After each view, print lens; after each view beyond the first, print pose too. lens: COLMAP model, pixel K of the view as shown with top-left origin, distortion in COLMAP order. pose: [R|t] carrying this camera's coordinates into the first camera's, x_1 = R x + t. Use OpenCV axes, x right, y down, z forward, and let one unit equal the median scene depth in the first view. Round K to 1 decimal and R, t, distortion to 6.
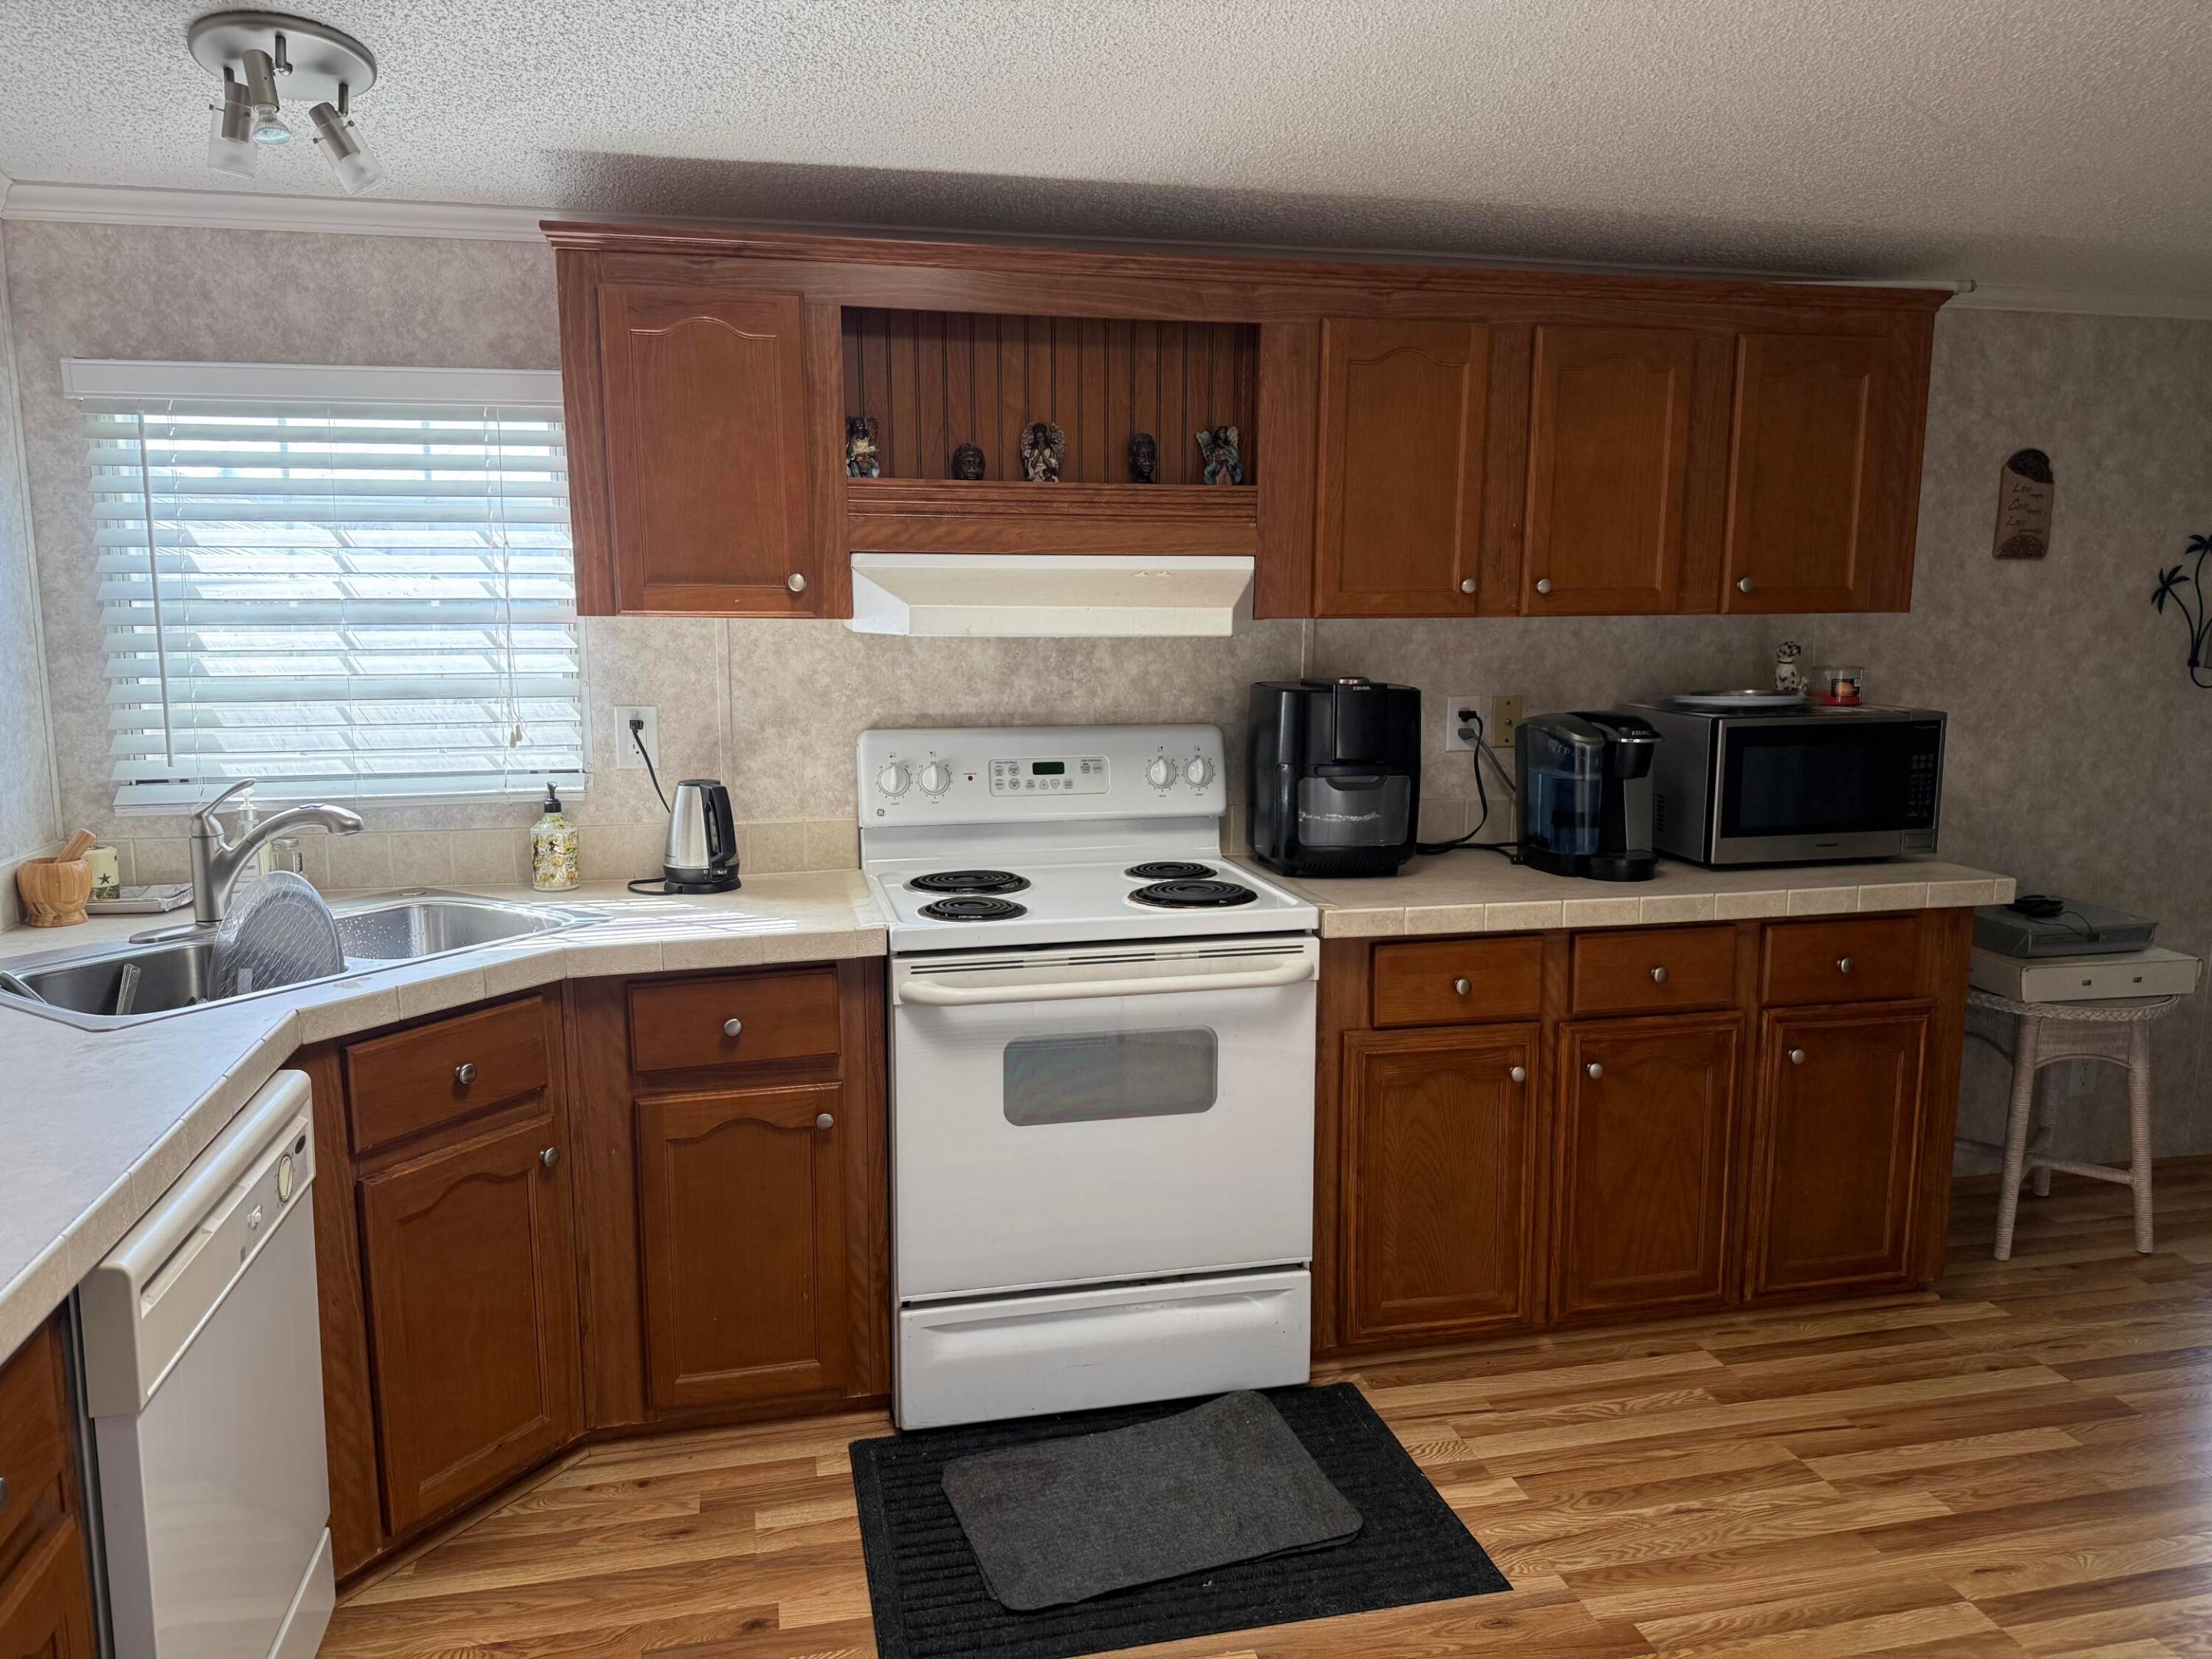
lens RADIAL K [[1543.3, 0, 1093.7], [0, 1543.3, 831.0], [0, 0, 1]] dist [-0.007068, -0.007342]
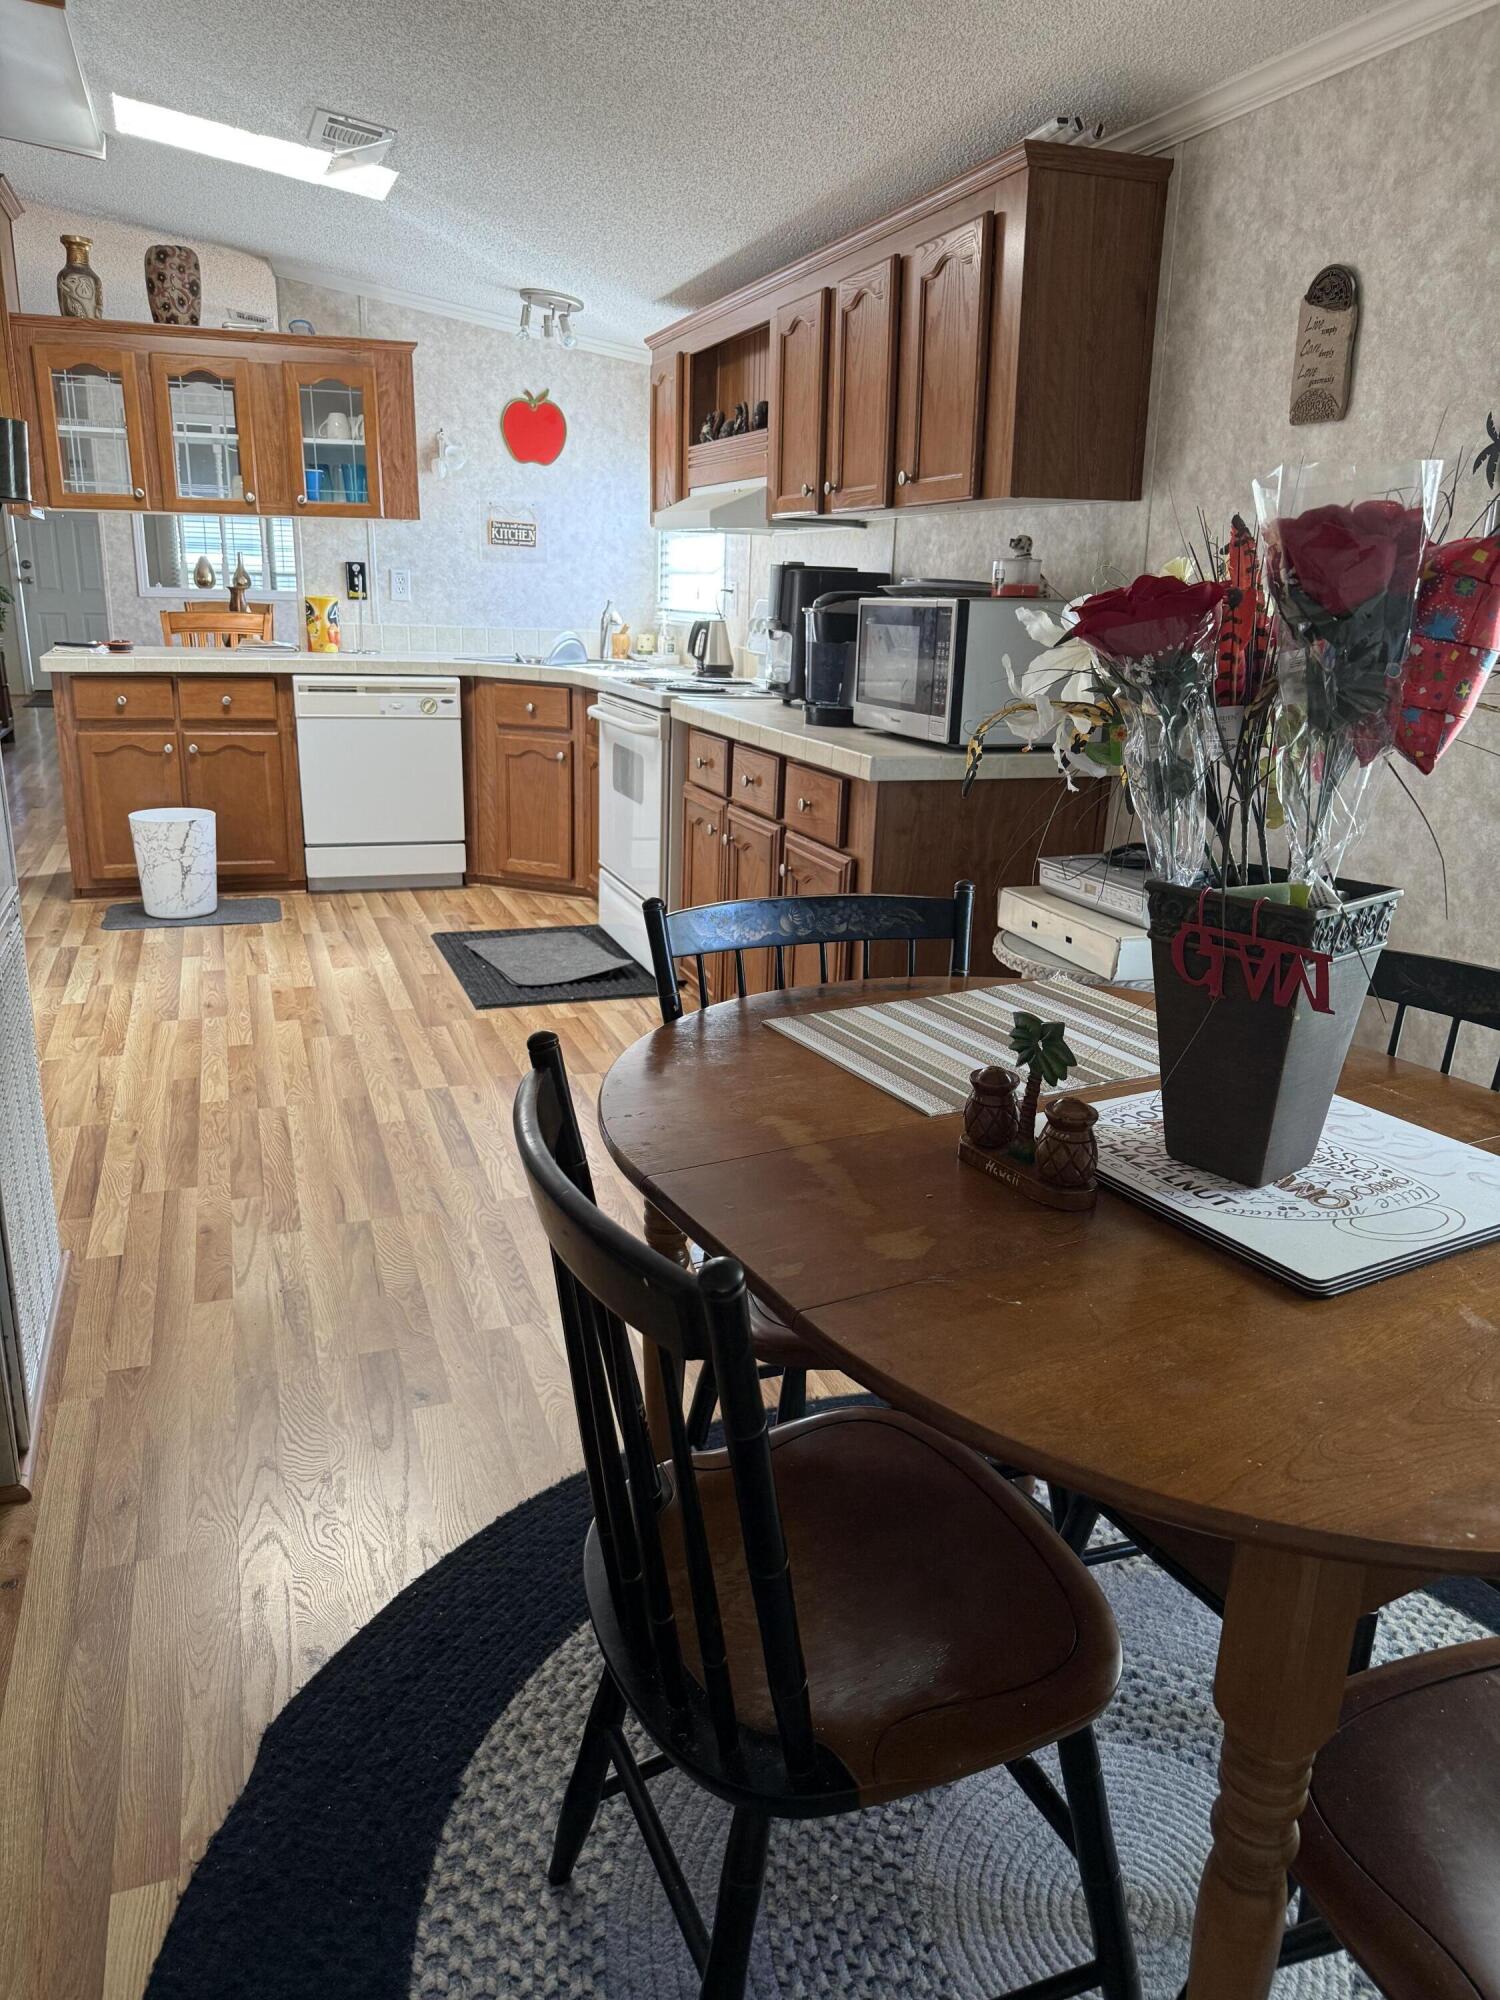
lens RADIAL K [[1378.4, 0, 767.0], [0, 1378.4, 1027.6], [0, 0, 1]] dist [0.092207, -0.177867]
pose [[0.142587, 0.307797, -0.940707, 1.753705], [-0.185911, 0.941831, 0.279985, -0.053296], [0.972166, 0.134966, 0.191516, 0.886080]]
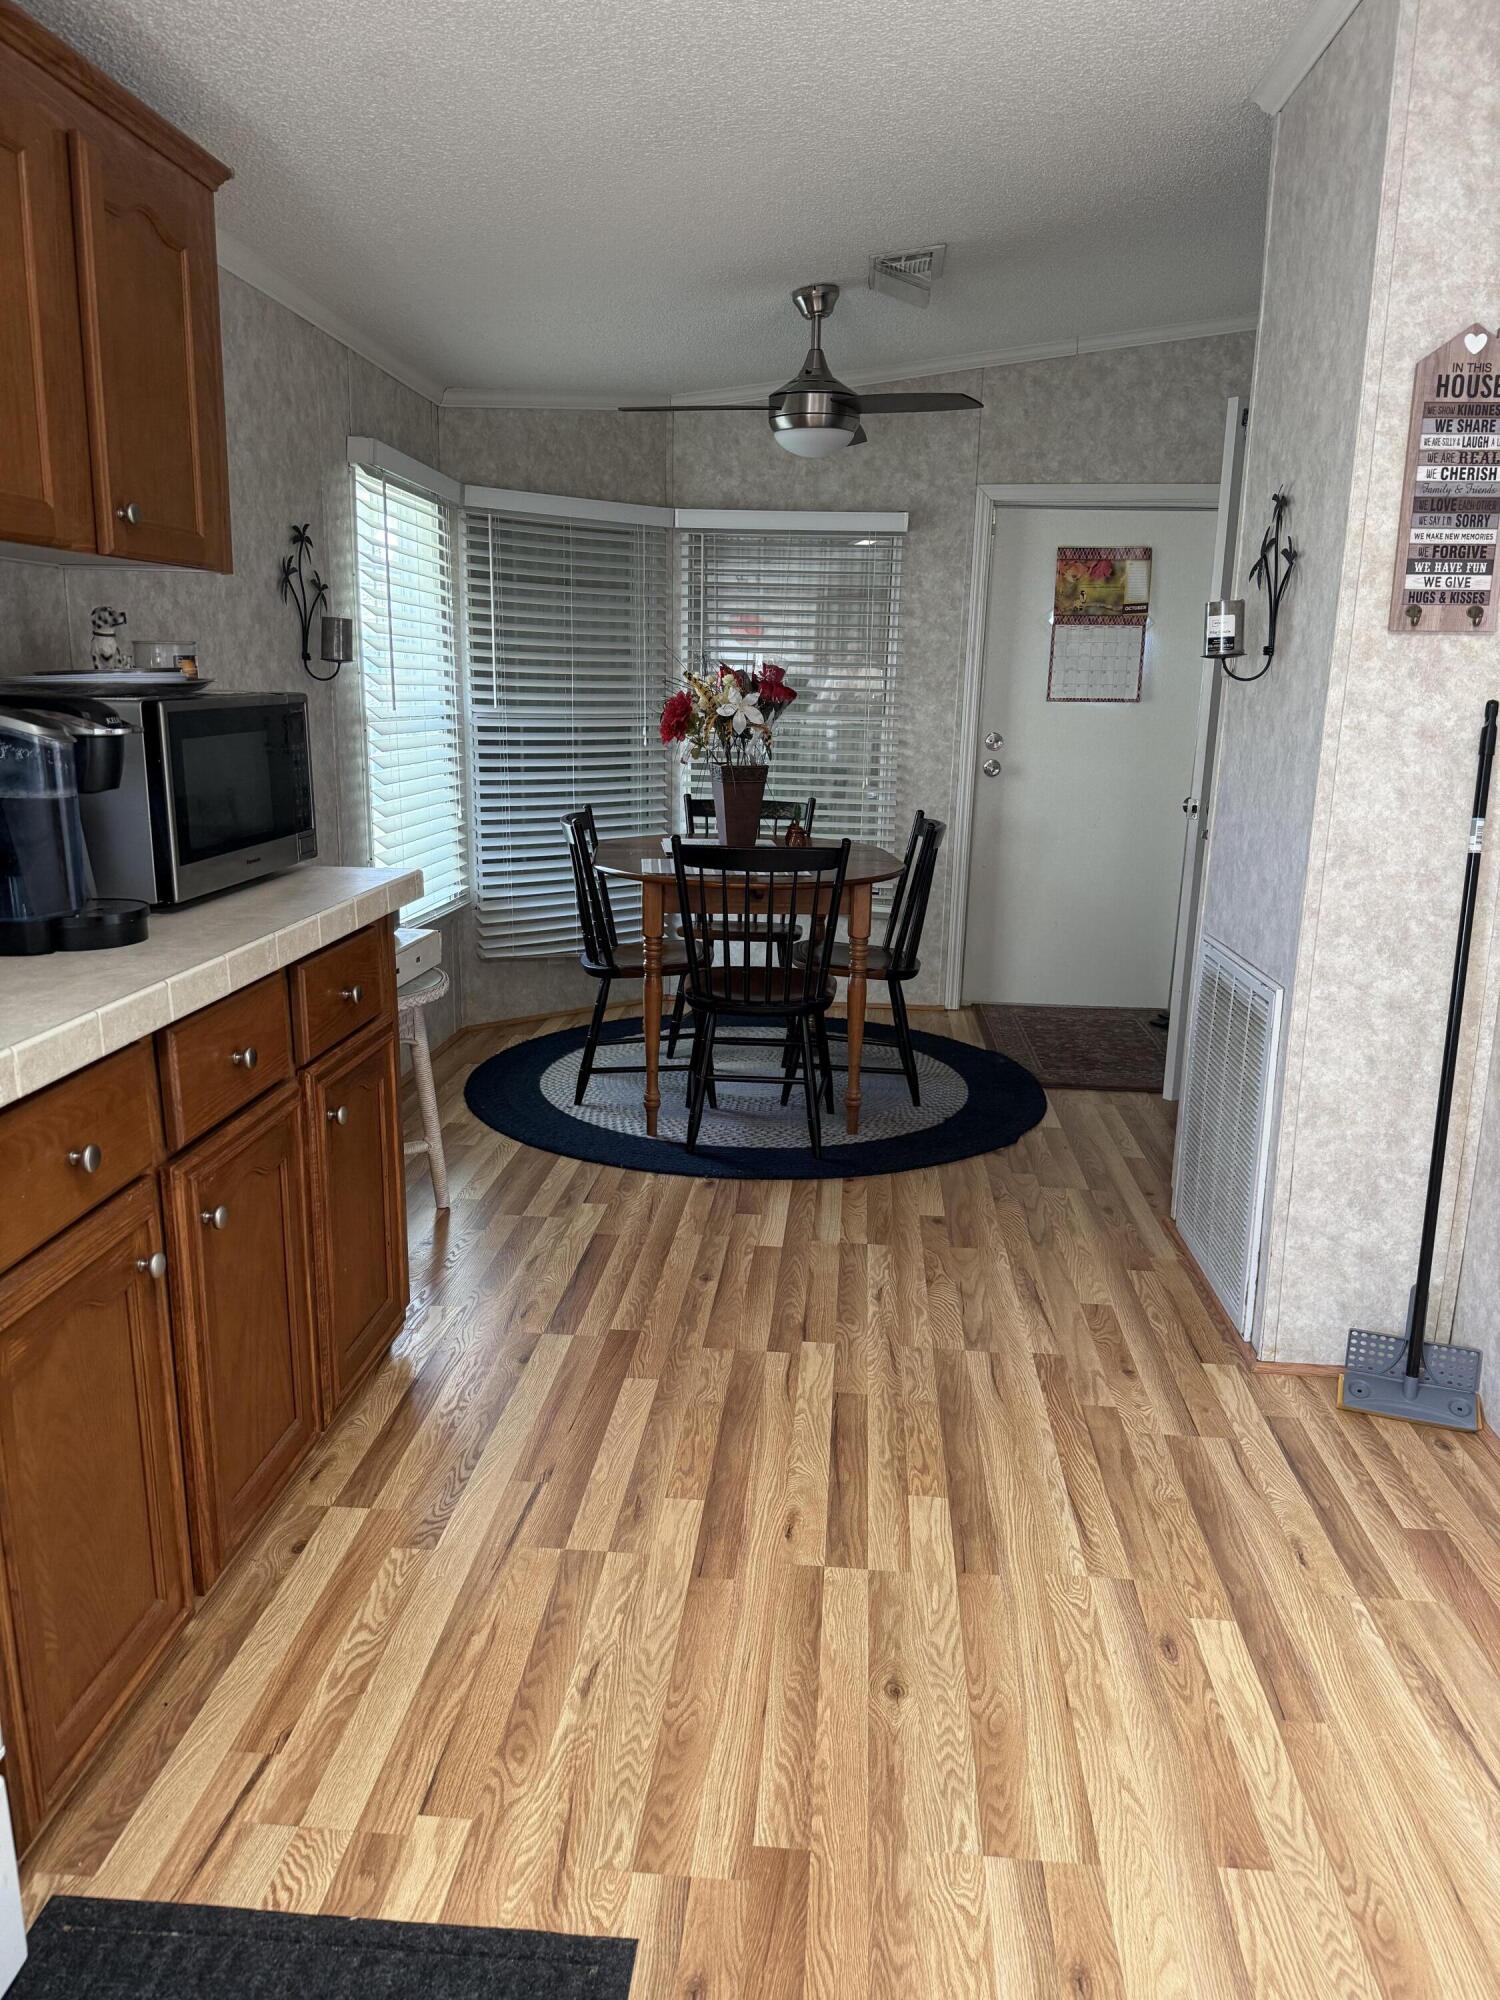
lens RADIAL K [[1395.4, 0, 758.2], [0, 1395.4, 1004.3], [0, 0, 1]] dist [-0.007068, -0.007342]
pose [[0.285714, -0.216913, 0.933443, -0.175329], [0.130525, 0.973778, 0.186334, -0.022399], [-0.949384, 0.068600, 0.306534, 0.628638]]
